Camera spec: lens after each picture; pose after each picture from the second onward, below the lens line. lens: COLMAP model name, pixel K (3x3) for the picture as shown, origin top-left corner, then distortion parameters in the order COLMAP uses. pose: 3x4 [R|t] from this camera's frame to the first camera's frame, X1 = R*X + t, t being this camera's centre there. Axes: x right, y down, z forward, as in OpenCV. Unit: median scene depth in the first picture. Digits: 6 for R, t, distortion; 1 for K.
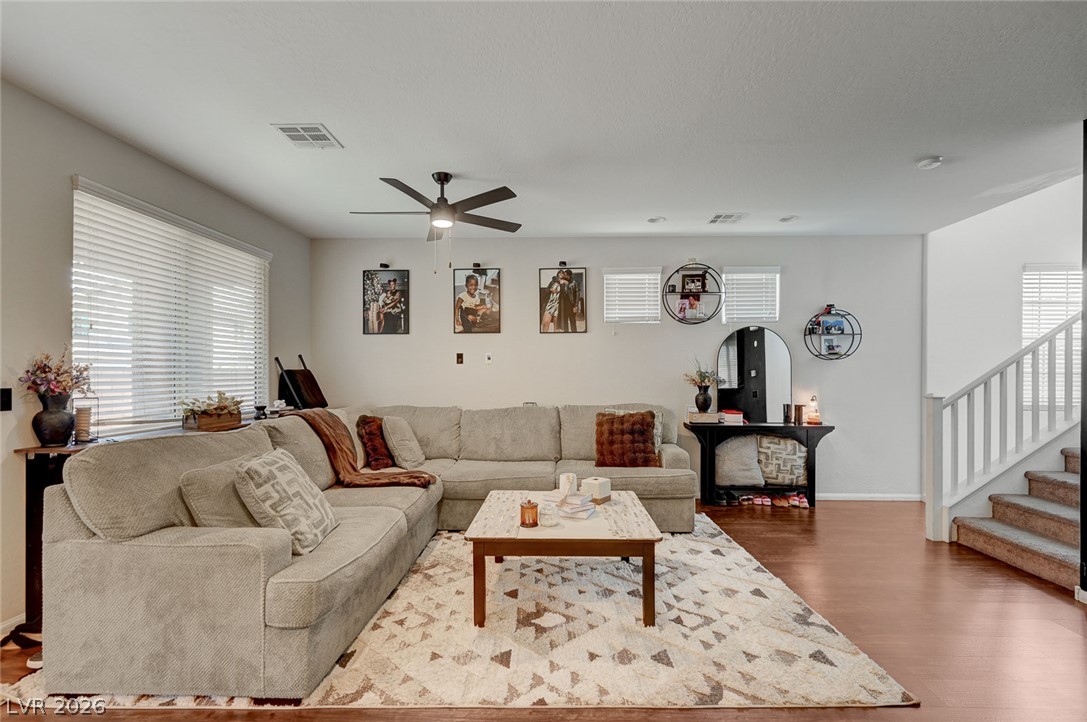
lens RADIAL K [[496.3, 0, 549.7], [0, 496.3, 372.1], [0, 0, 1]] dist [-0.002666, 0.000052]
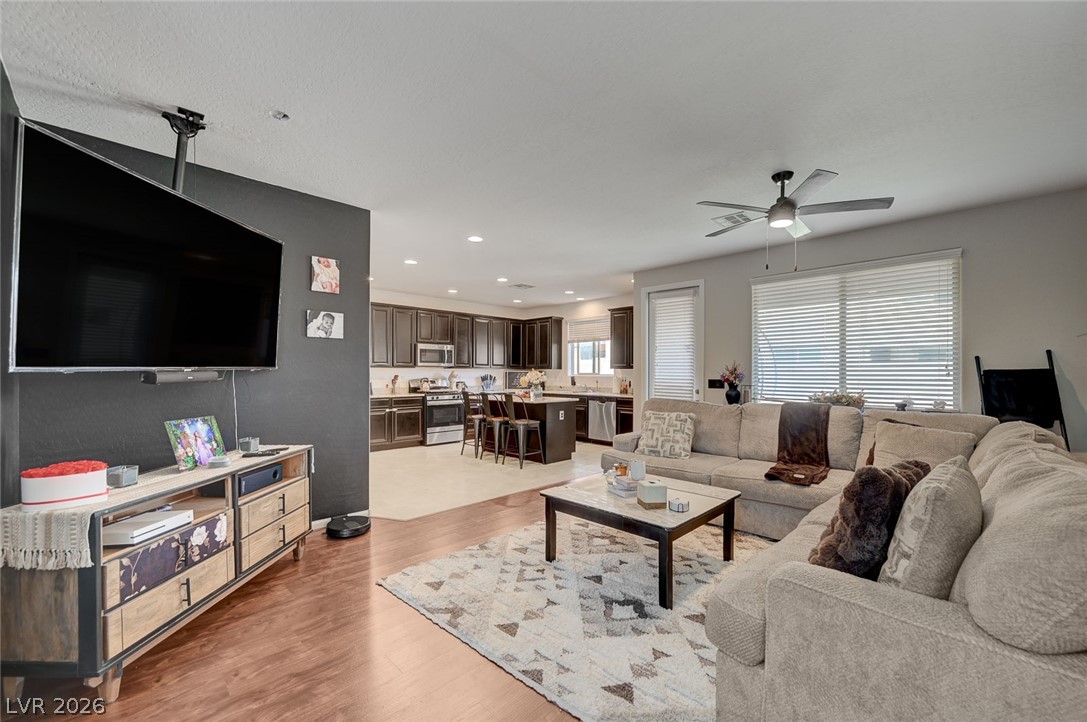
lens RADIAL K [[439.0, 0, 551.1], [0, 439.0, 370.2], [0, 0, 1]] dist [-0.002768, -0.000059]
pose [[-0.679719, -0.008173, -0.733427, 0.530392], [-0.001505, 0.999951, -0.009749, 0.004412], [0.733471, -0.005522, -0.679698, 0.896237]]
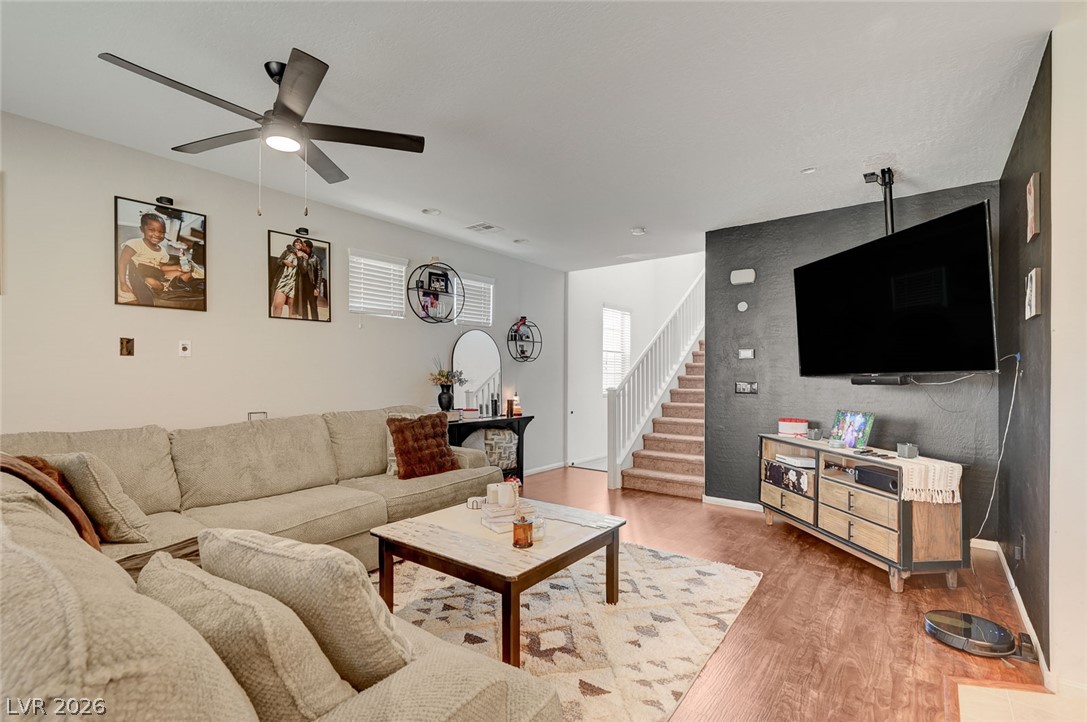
lens RADIAL K [[496.3, 0, 547.9], [0, 496.3, 371.0], [0, 0, 1]] dist [0.007506, 0.000229]
pose [[0.581581, 0.005558, 0.813469, -0.388438], [-0.007022, 0.999974, -0.001812, -0.000544], [-0.813458, -0.004658, 0.581605, 0.236799]]
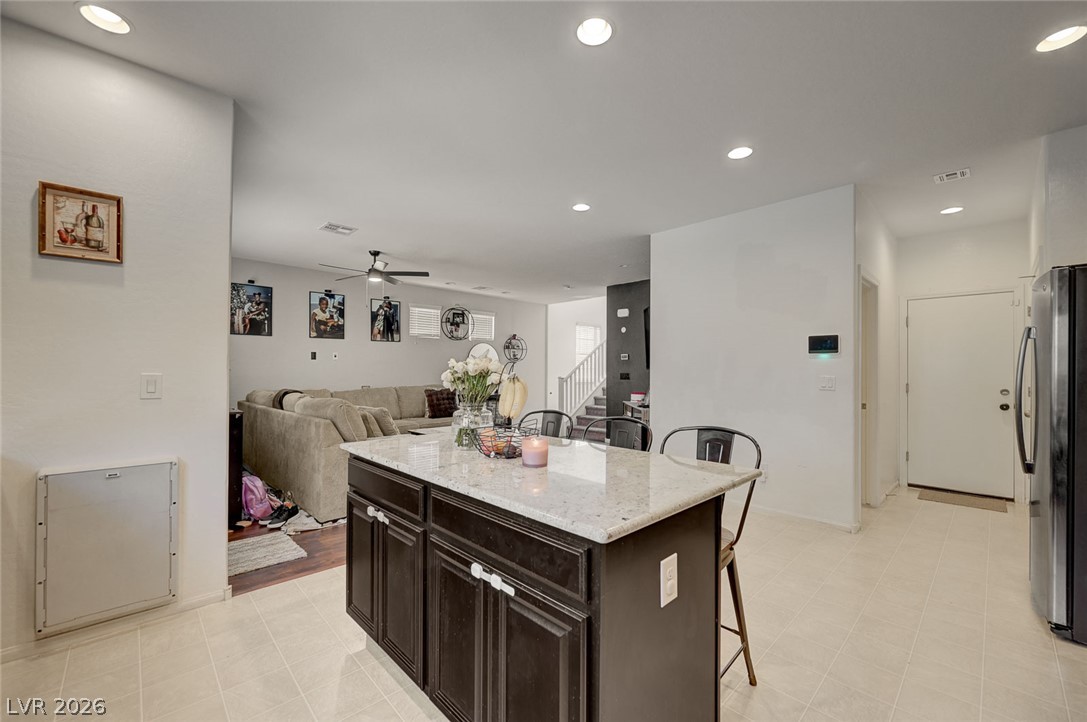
lens RADIAL K [[444.5, 0, 545.9], [0, 444.5, 367.5], [0, 0, 1]] dist [0.000811, 0.000128]
pose [[0.692863, 0.007485, 0.721030, -0.649964], [-0.007413, 0.999967, -0.003257, 0.004902], [-0.721031, -0.003089, 0.692896, -0.350448]]
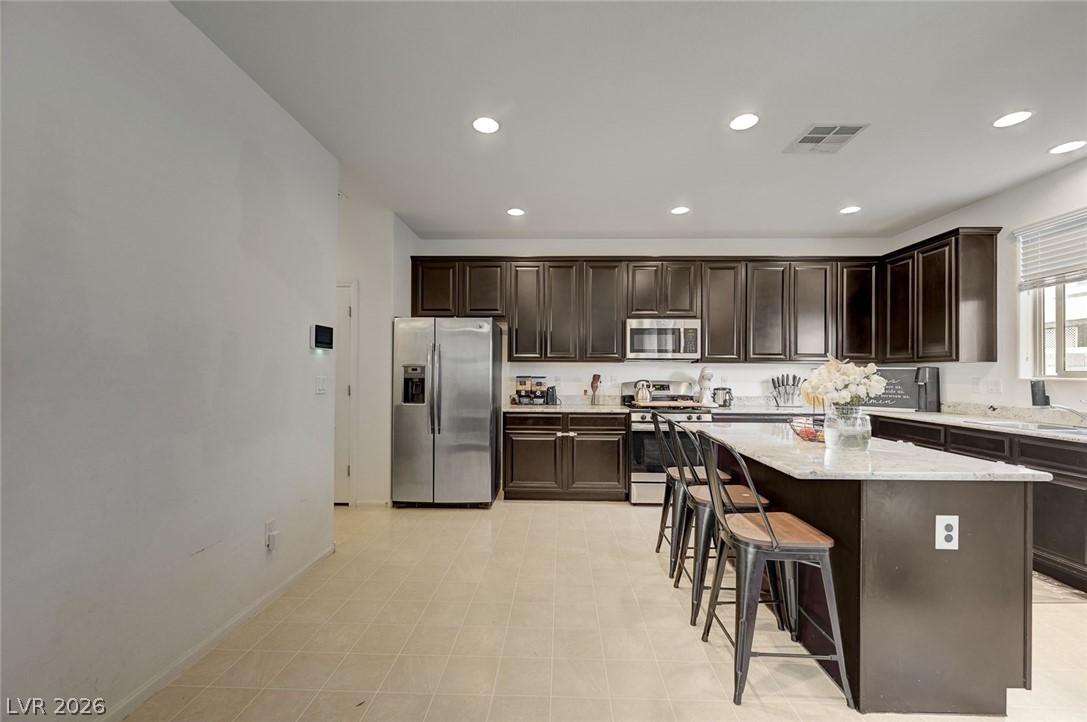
lens RADIAL K [[439.0, 0, 551.1], [0, 439.0, 370.2], [0, 0, 1]] dist [-0.002768, -0.000059]
pose [[-0.999919, -0.006839, -0.010707, -0.119560], [-0.006728, 0.999924, -0.010338, 0.008273], [0.010777, -0.010266, -0.999889, 0.380250]]
